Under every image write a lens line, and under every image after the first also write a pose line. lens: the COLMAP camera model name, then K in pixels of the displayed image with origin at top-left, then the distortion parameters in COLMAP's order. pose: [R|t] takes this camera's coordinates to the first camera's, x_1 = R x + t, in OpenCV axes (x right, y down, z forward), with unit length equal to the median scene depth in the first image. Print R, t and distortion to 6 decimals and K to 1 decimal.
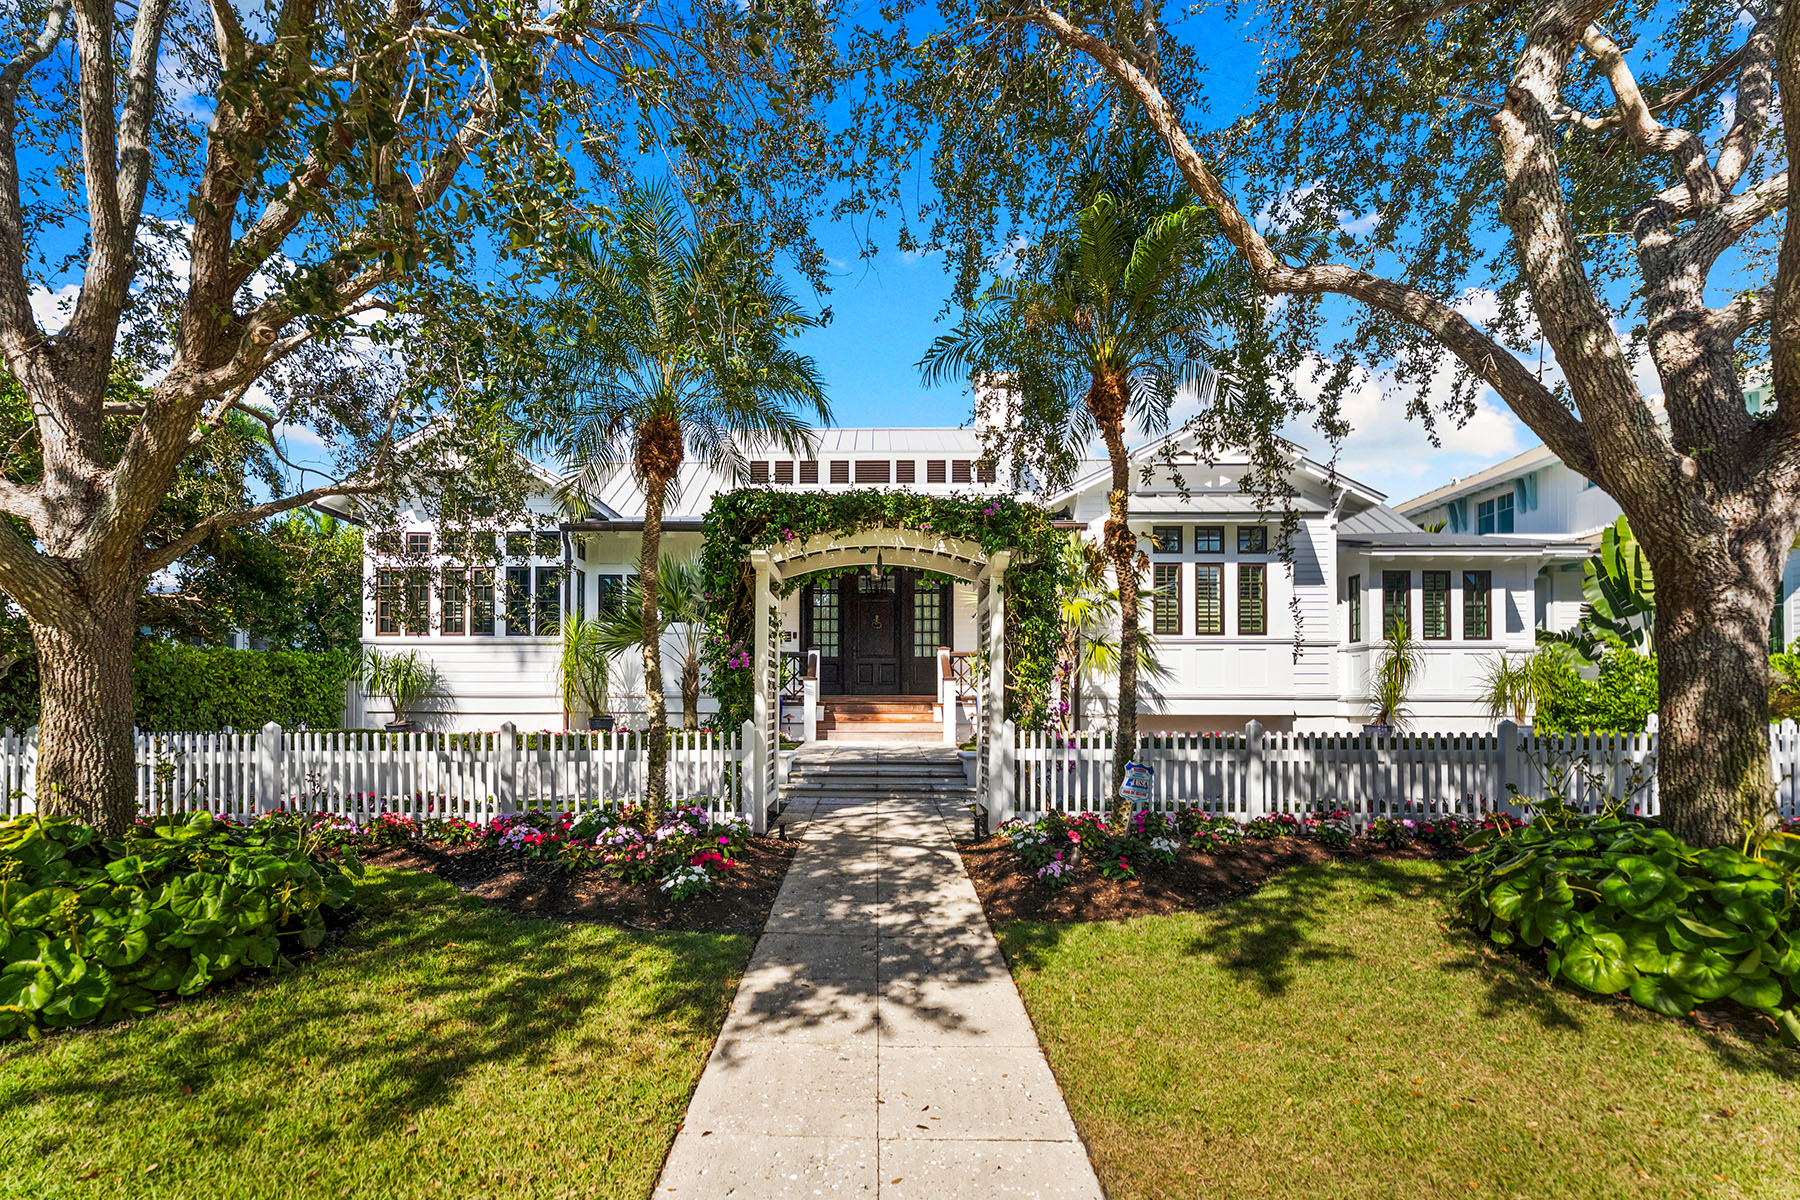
lens RADIAL K [[806.6, 0, 893.6], [0, 806.6, 601.2], [0, 0, 1]] dist [-0.001242, -0.000126]
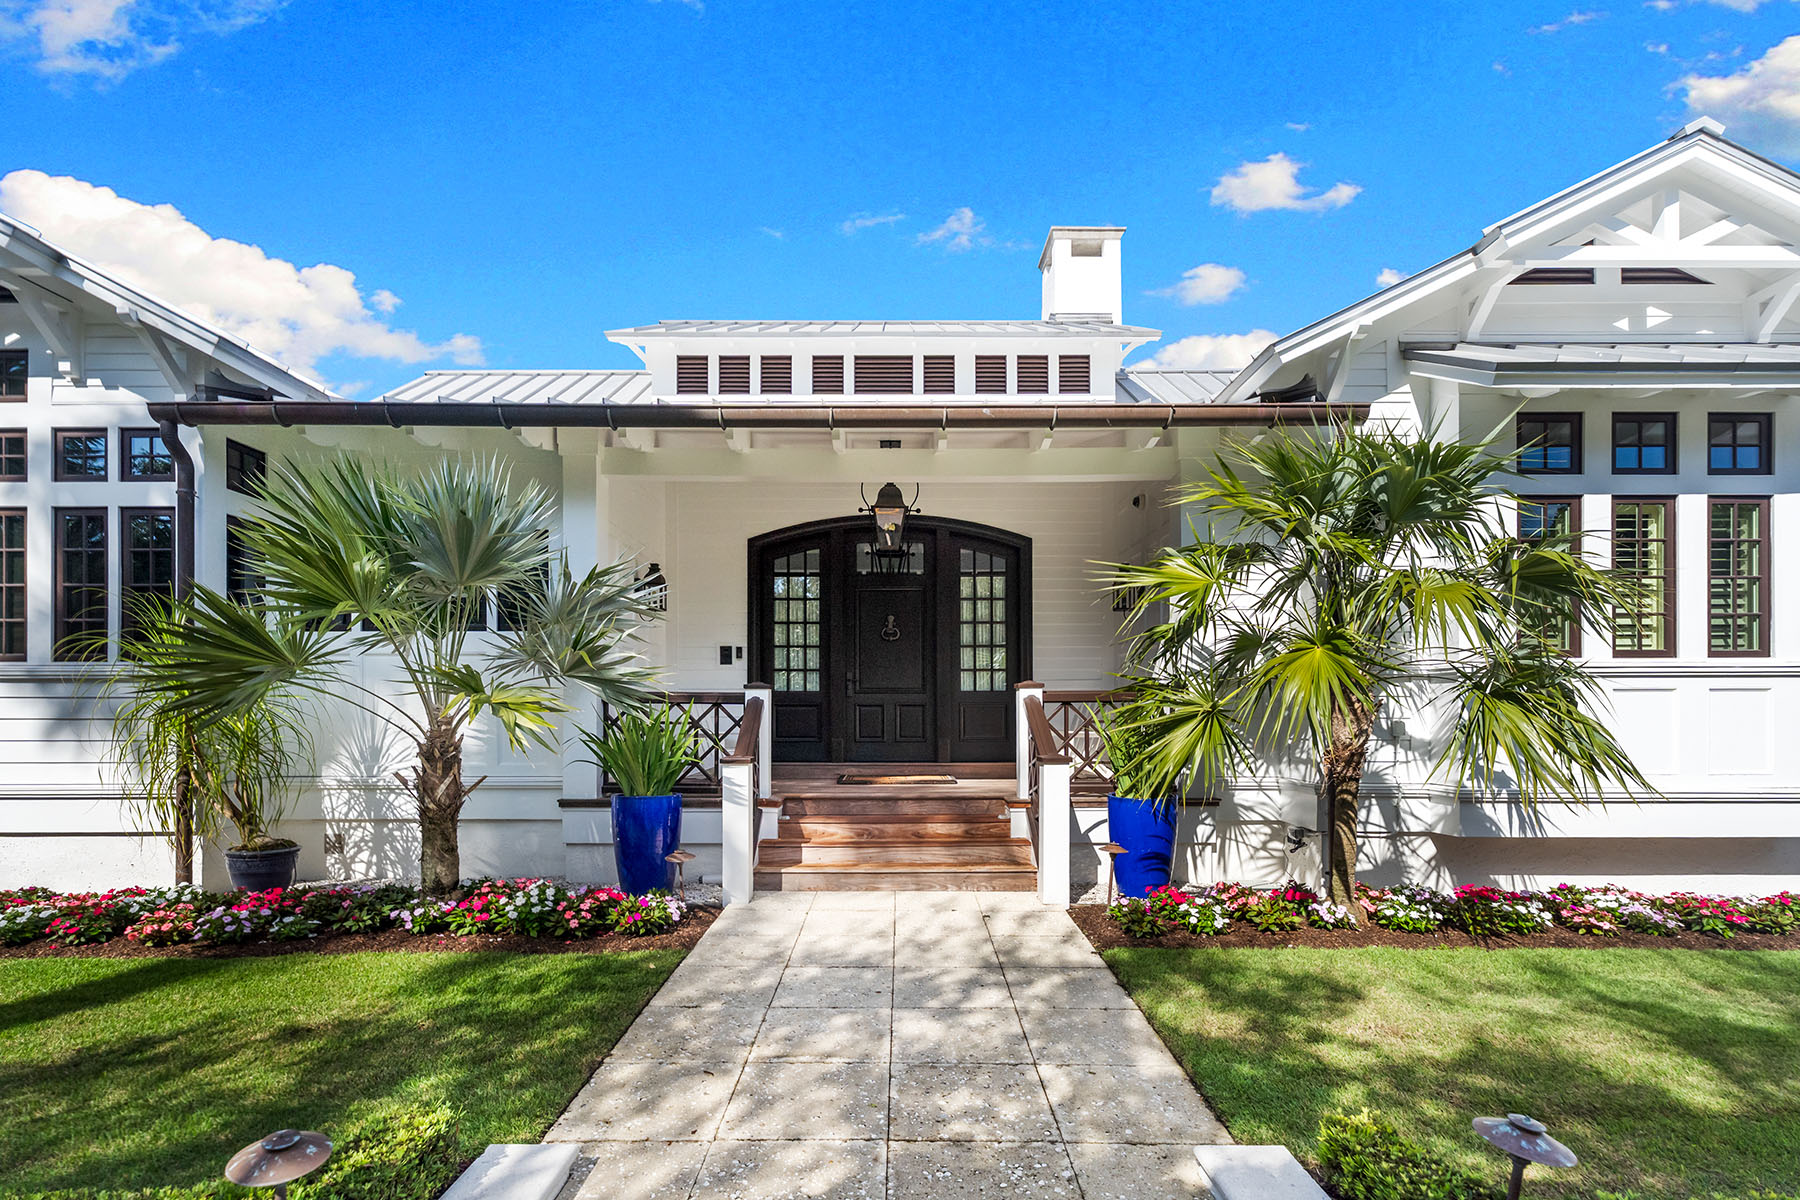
lens RADIAL K [[806.6, 0, 905.4], [0, 806.6, 607.6], [0, 0, 1]] dist [-0.001242, -0.000126]
pose [[0.999980, -0.001587, -0.006073, -0.007741], [0.001621, 0.999983, 0.005585, 0.009543], [0.006064, -0.005594, 0.999966, 0.470468]]
